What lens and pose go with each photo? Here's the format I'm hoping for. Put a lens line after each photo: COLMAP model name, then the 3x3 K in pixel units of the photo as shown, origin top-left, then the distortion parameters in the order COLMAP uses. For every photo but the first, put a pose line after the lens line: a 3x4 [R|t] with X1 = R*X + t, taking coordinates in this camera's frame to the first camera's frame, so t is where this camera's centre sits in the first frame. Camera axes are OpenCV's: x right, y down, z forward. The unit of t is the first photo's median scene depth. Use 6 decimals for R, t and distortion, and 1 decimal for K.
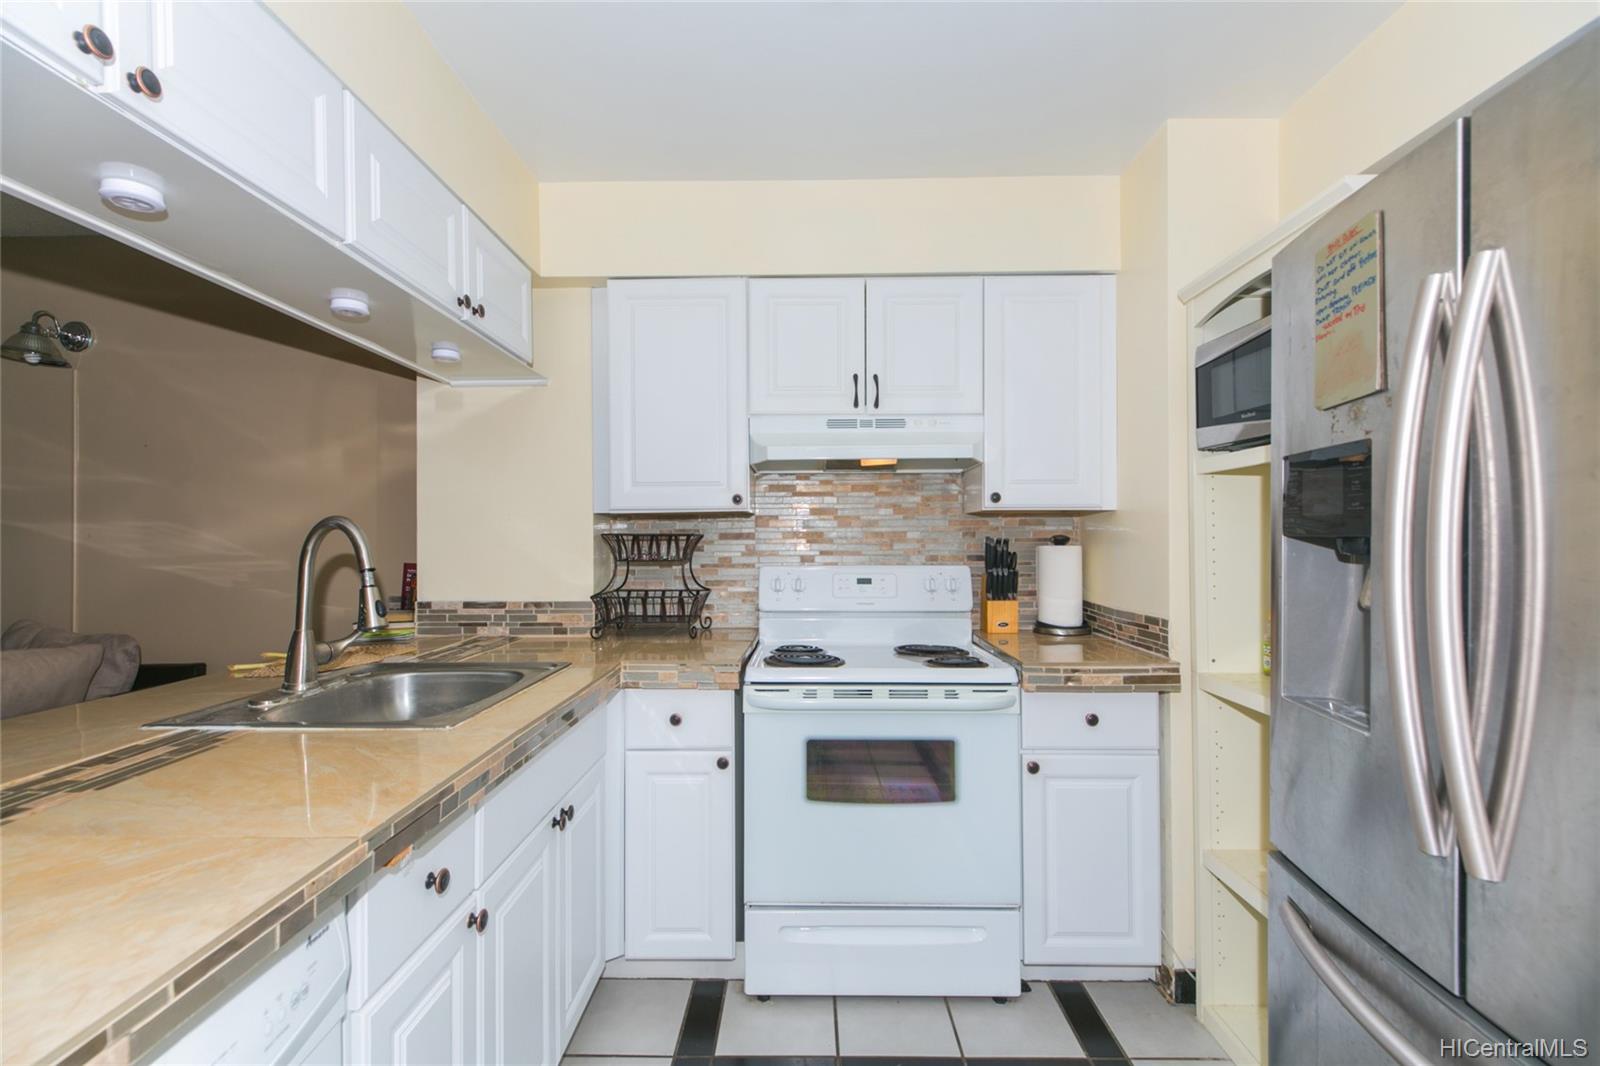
lens RADIAL K [[722.8, 0, 801.3], [0, 722.8, 529.0], [0, 0, 1]] dist [0.017029, -0.011137]
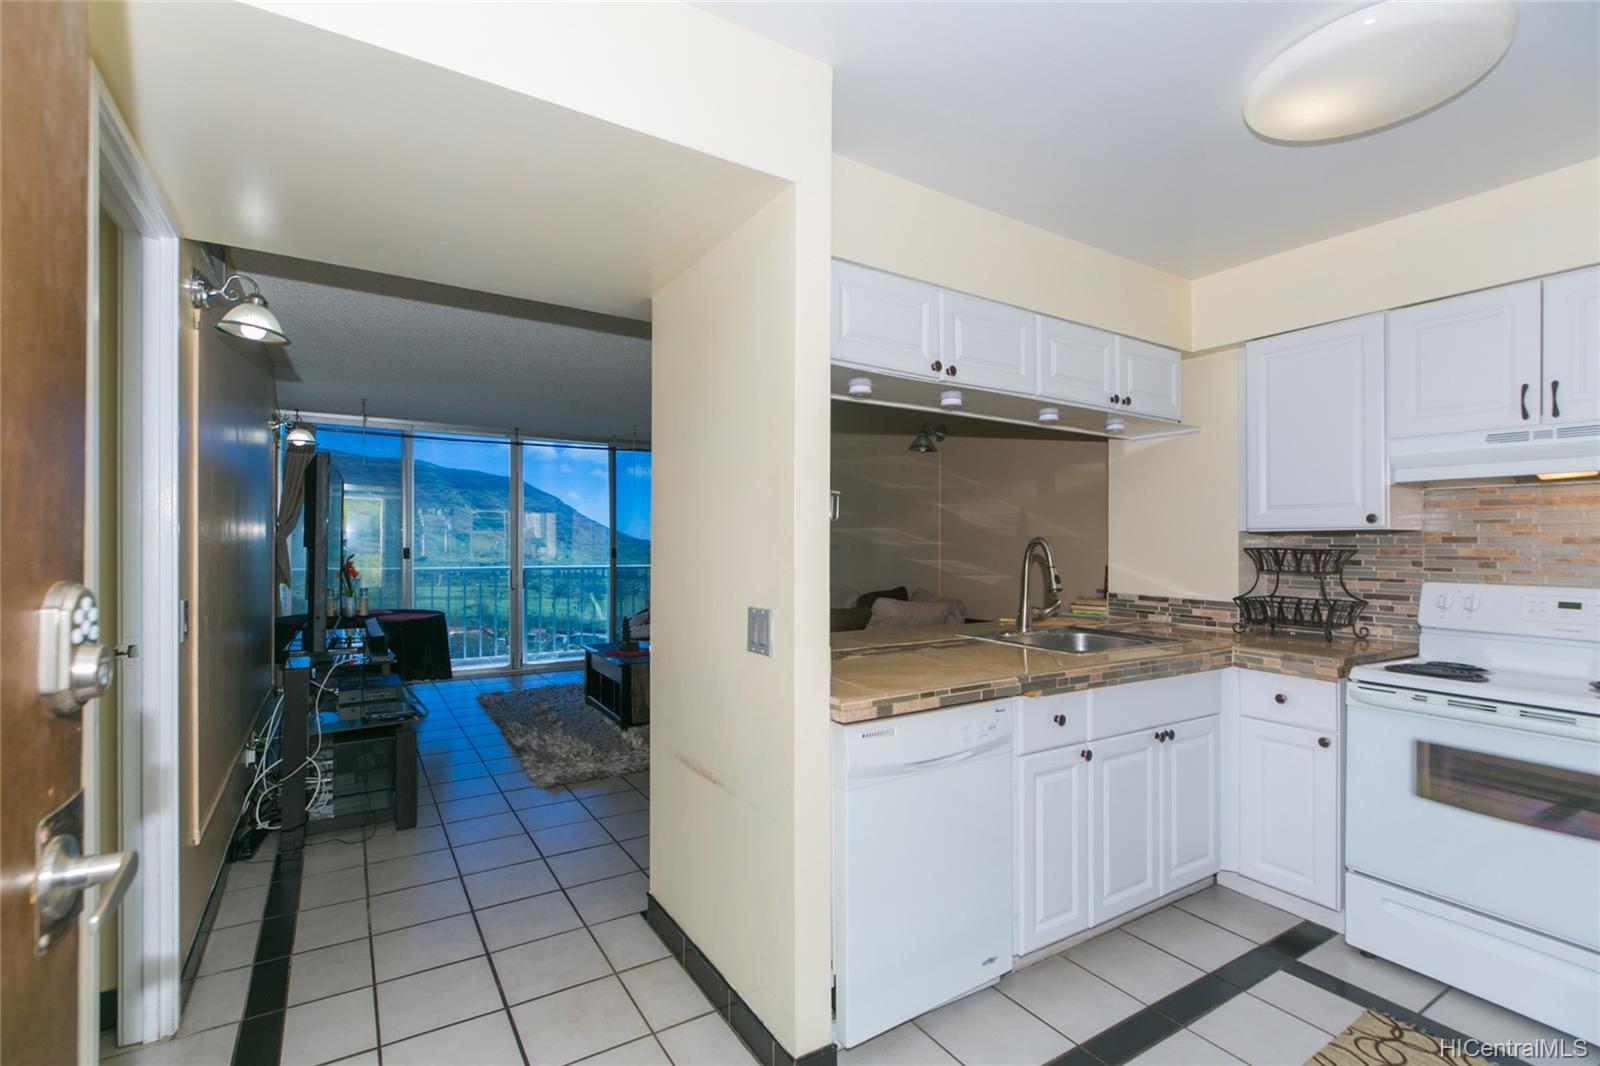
lens RADIAL K [[717.1, 0, 781.6], [0, 717.1, 537.4], [0, 0, 1]] dist [0.000042, -0.000226]
pose [[0.531118, 0.003127, -0.847292, 0.349518], [-0.000602, 0.999994, 0.003314, -0.015299], [0.847298, -0.001250, 0.531117, -0.323136]]
